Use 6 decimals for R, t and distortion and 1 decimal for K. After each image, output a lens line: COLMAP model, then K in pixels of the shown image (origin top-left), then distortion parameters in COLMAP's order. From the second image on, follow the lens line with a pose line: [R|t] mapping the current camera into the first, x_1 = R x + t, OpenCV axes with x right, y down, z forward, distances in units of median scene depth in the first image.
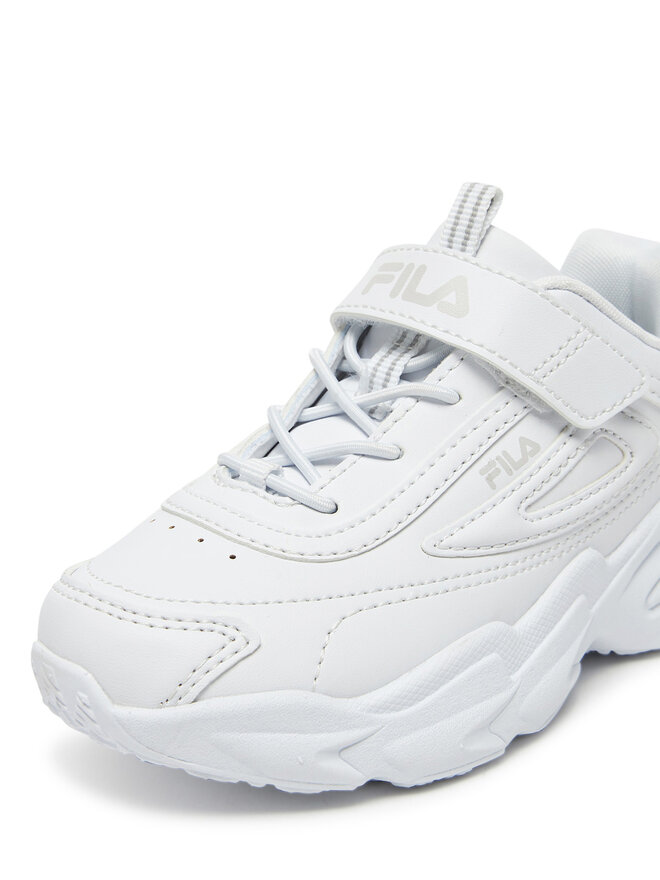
lens RADIAL K [[1343.0, 0, 330.0], [0, 1343.0, 440.0], [0, 0, 1]] dist [-0.020706, -0.025072]
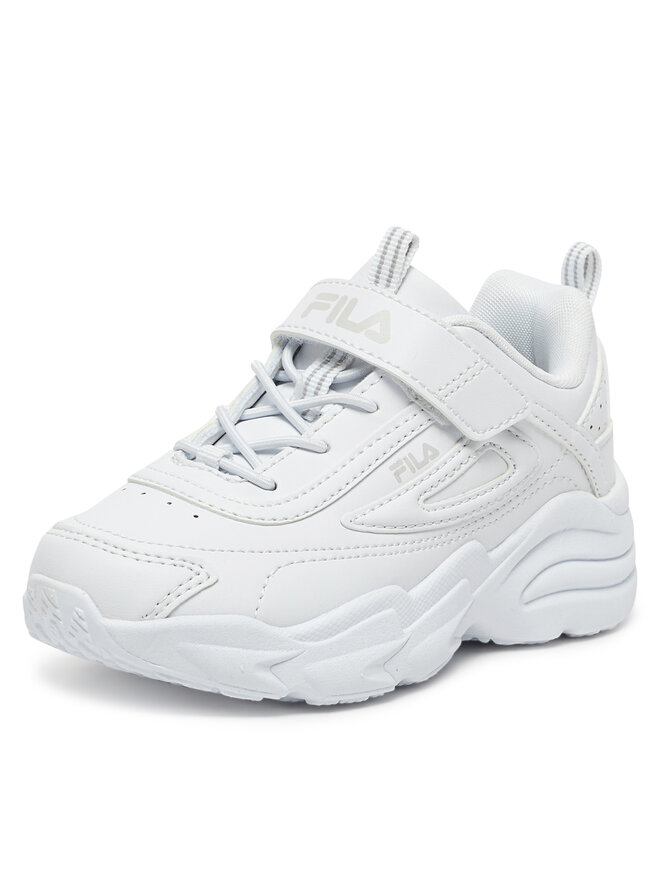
lens RADIAL K [[1645.6, 0, 330.0], [0, 1645.6, 440.0], [0, 0, 1]] dist [-0.038289, -0.017347]
pose [[0.994413, 0.070558, 0.078519, -0.064082], [-0.068900, 0.997344, -0.023633, 0.037053], [-0.079978, 0.018091, 0.996632, -0.510021]]
